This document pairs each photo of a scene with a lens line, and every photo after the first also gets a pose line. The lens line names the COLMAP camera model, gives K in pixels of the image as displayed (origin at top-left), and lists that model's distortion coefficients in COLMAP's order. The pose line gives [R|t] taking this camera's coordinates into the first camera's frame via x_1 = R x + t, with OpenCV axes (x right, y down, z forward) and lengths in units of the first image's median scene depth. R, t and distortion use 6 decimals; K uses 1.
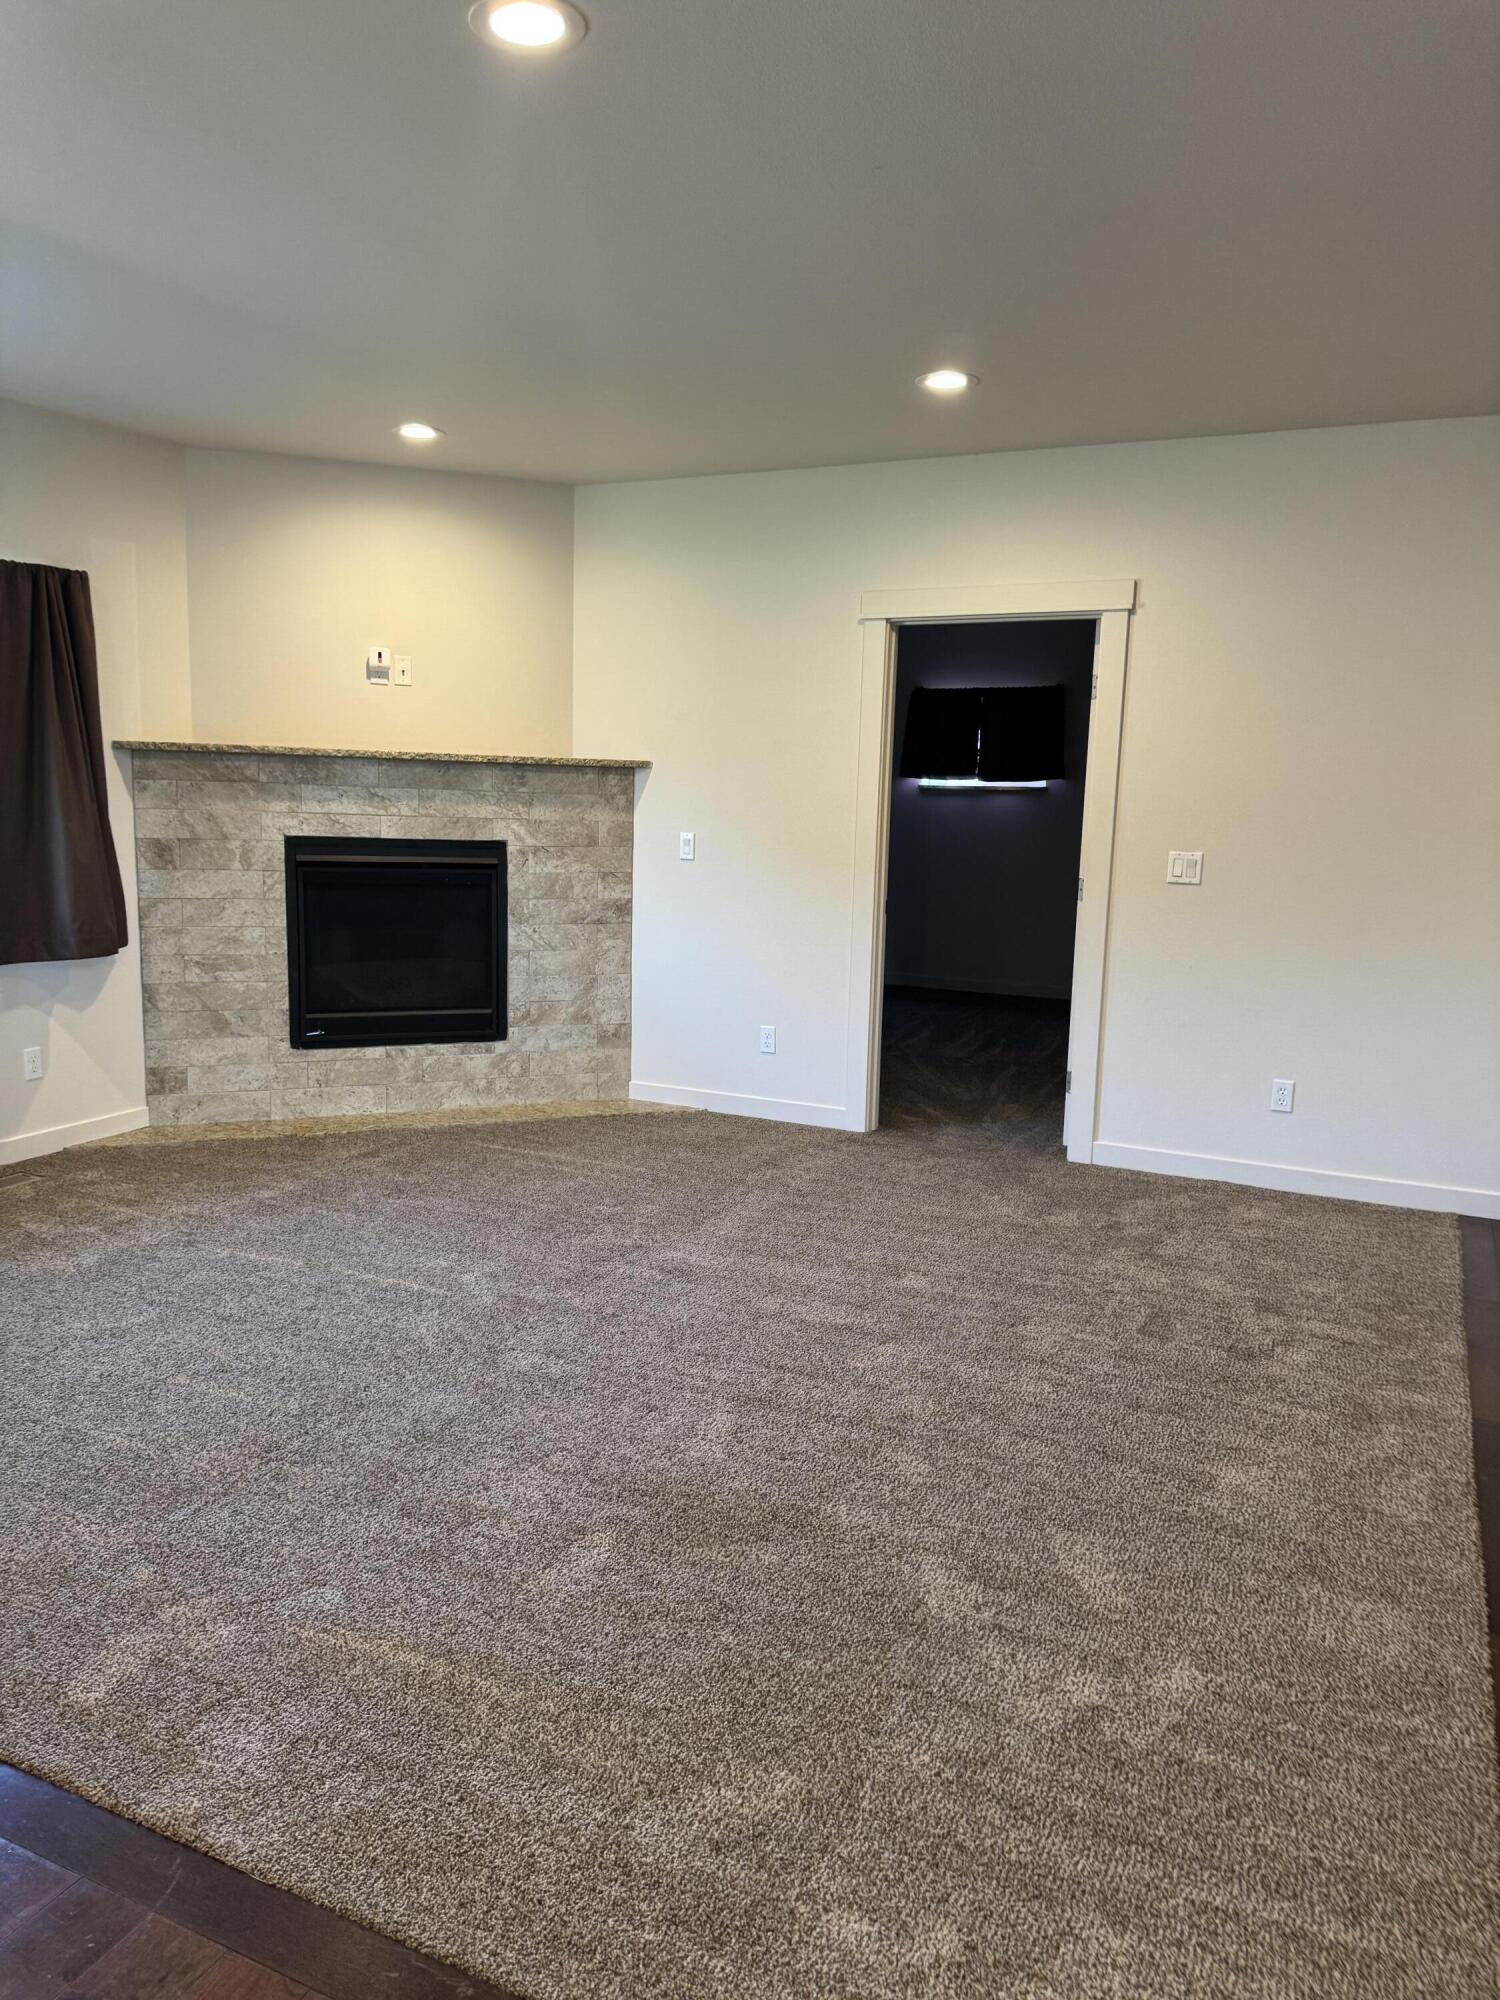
lens RADIAL K [[1401.5, 0, 748.5], [0, 1401.5, 1009.8], [0, 0, 1]] dist [0.038849, -0.044757]
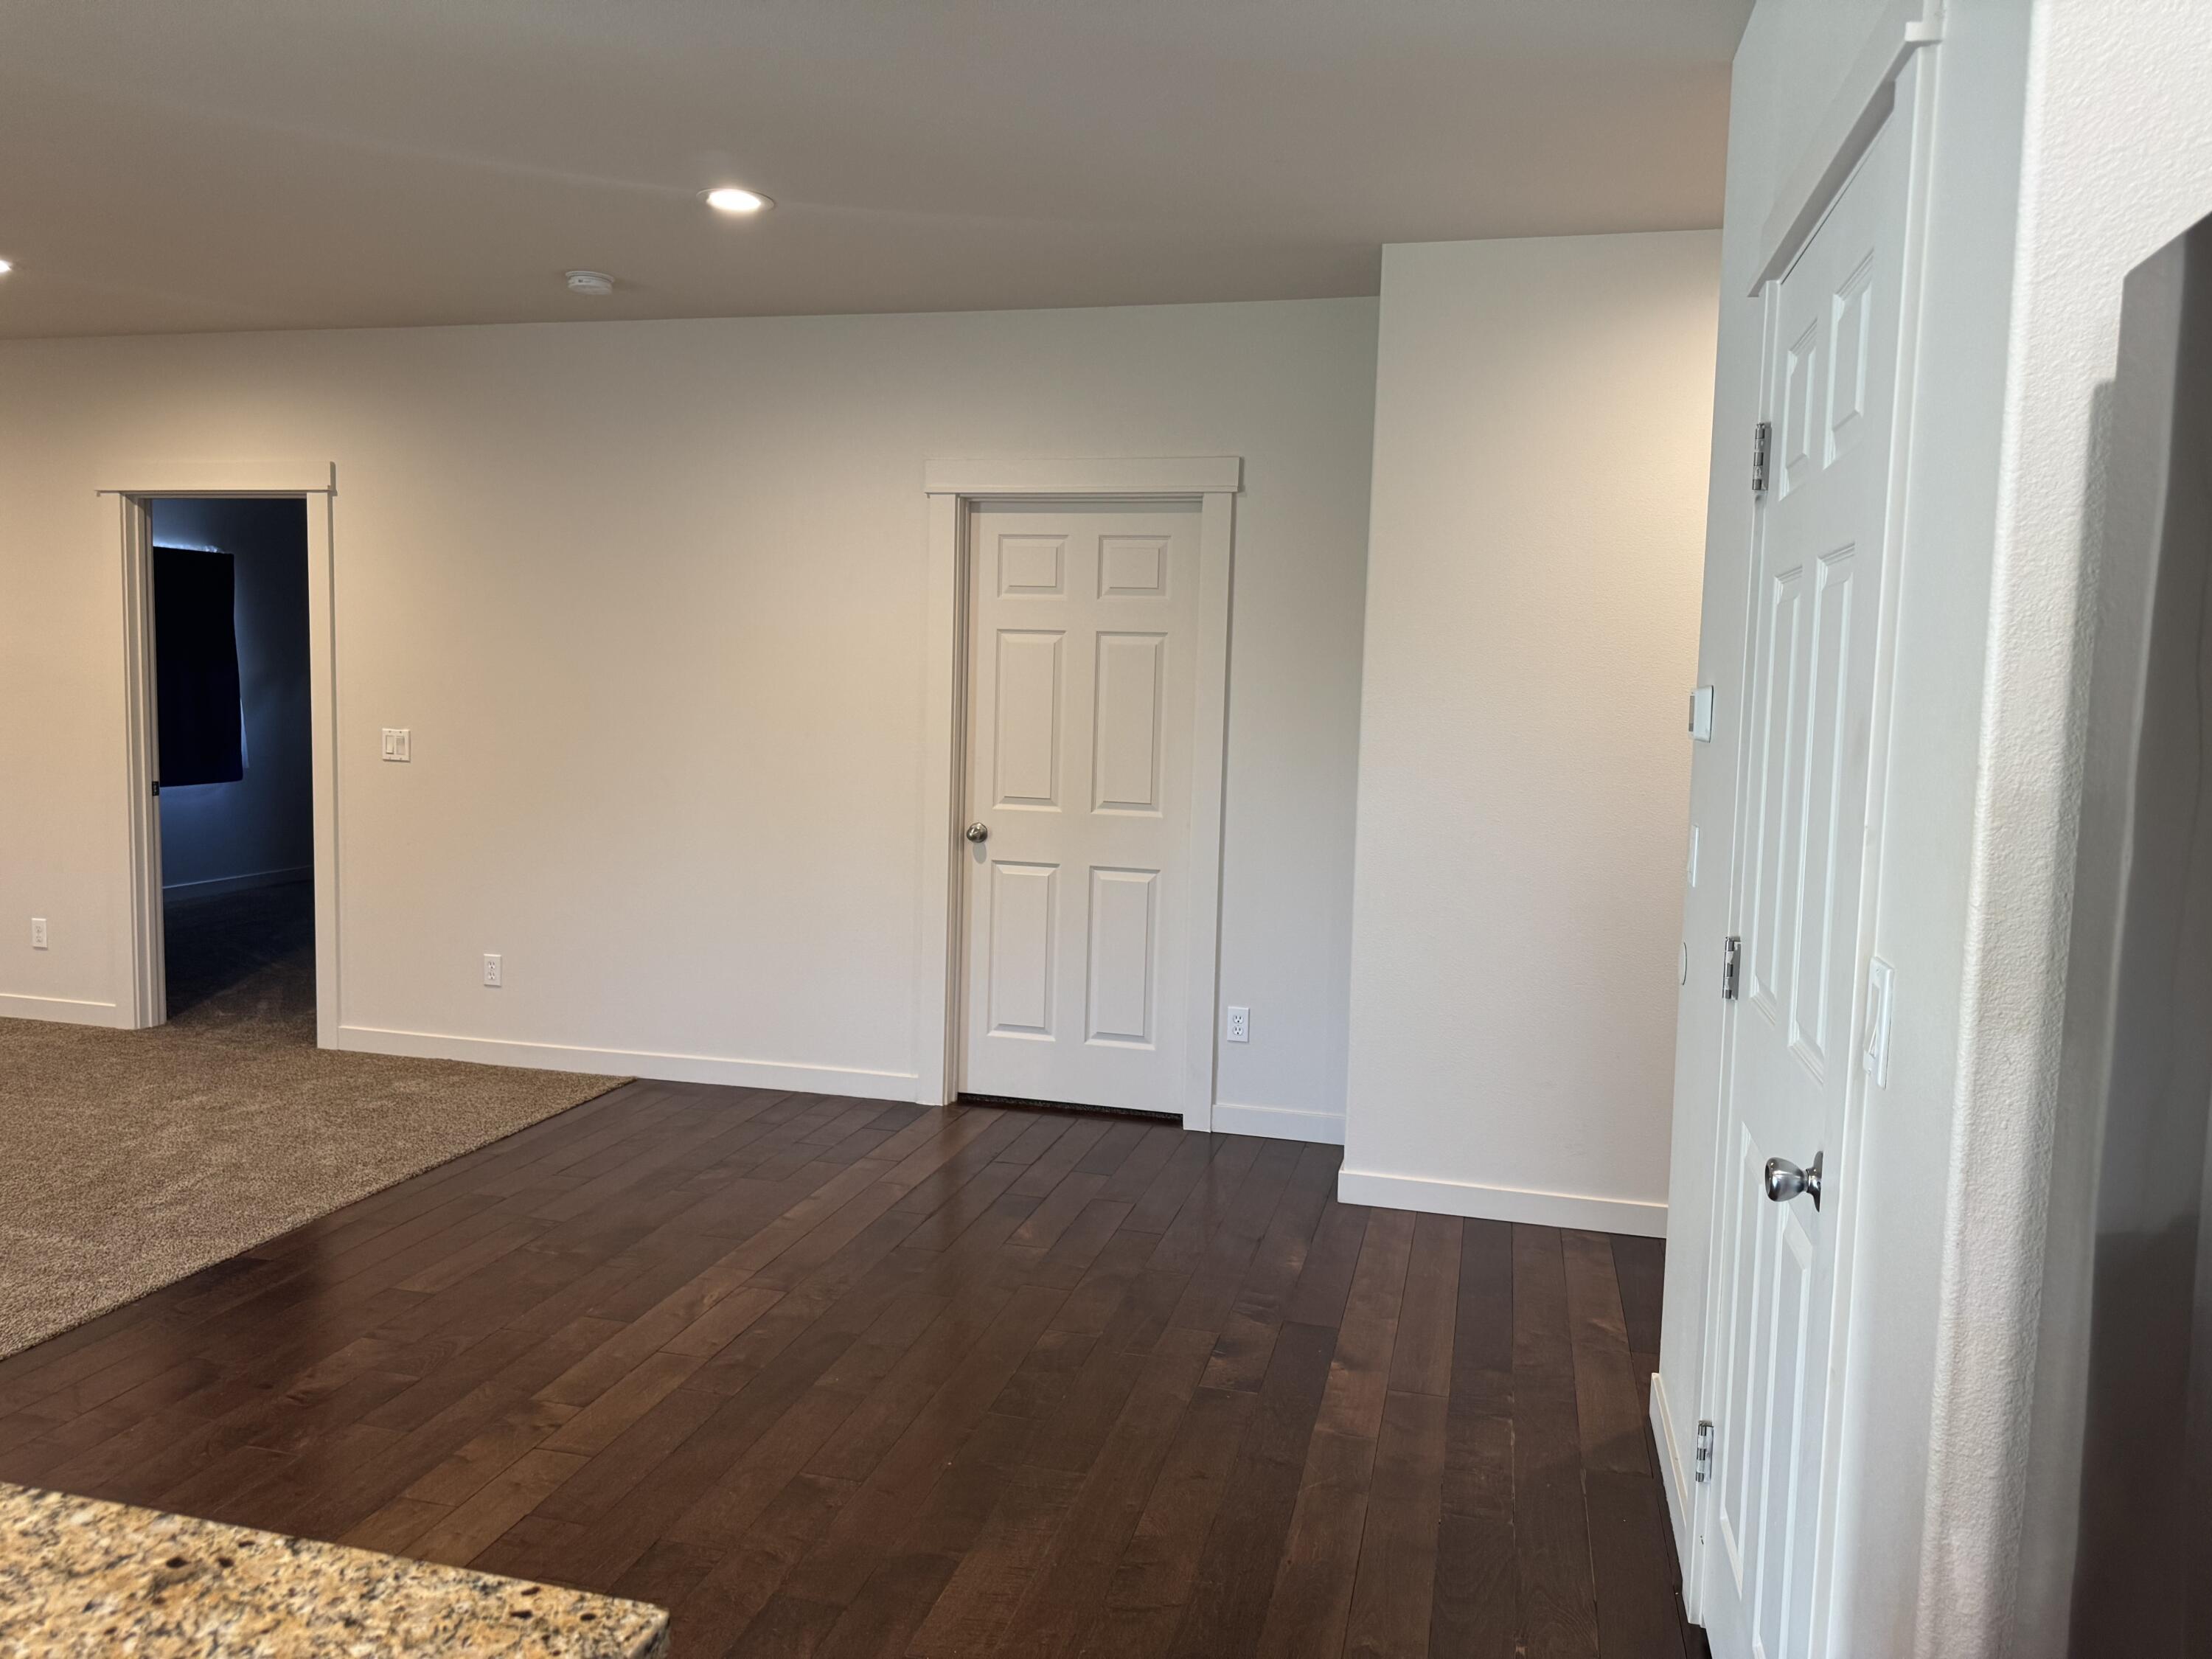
lens RADIAL K [[1550.1, 0, 1102.2], [0, 1550.1, 824.1], [0, 0, 1]] dist [0.038849, -0.044757]
pose [[0.981056, -0.015476, 0.193107, 0.557013], [0.026590, 0.998127, -0.055093, 0.028515], [-0.191892, 0.059184, 0.979630, -0.174465]]
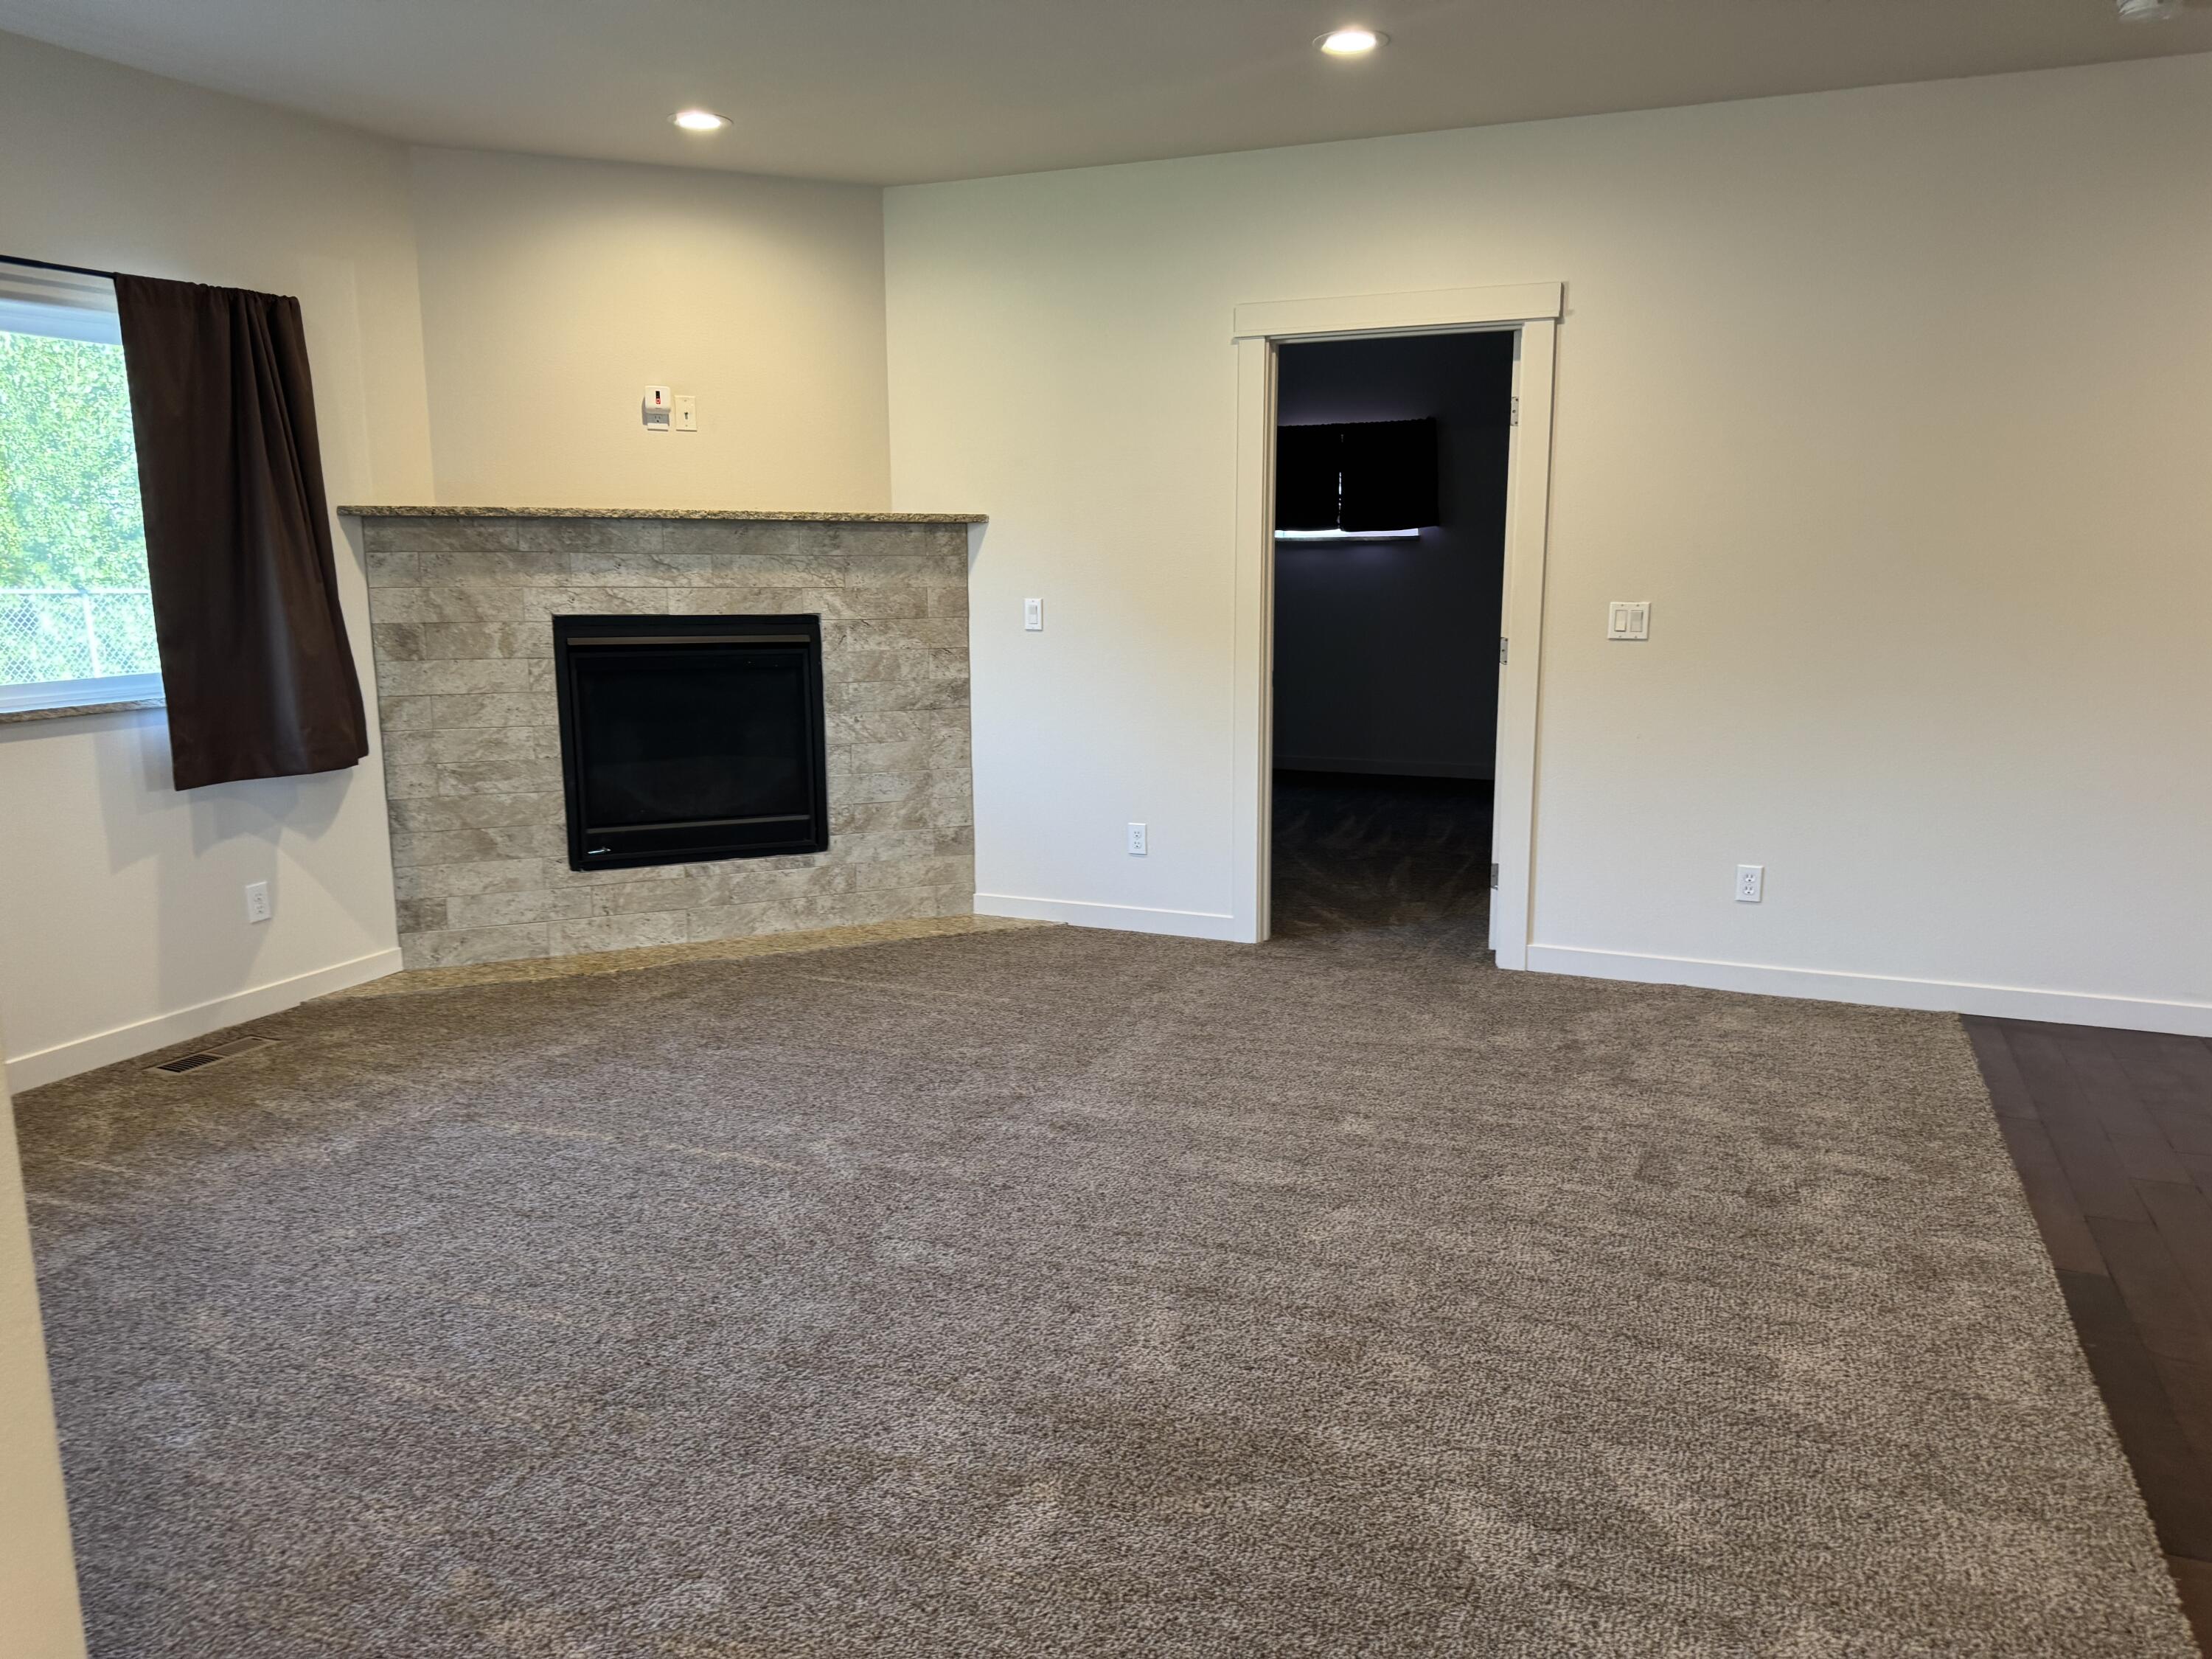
lens RADIAL K [[1550.1, 0, 1121.8], [0, 1550.1, 829.6], [0, 0, 1]] dist [0.038849, -0.044757]
pose [[0.998252, -0.036494, 0.046484, -0.043068], [0.035490, 0.999122, 0.022246, -0.006218], [-0.047255, -0.020557, 0.998671, 0.064778]]
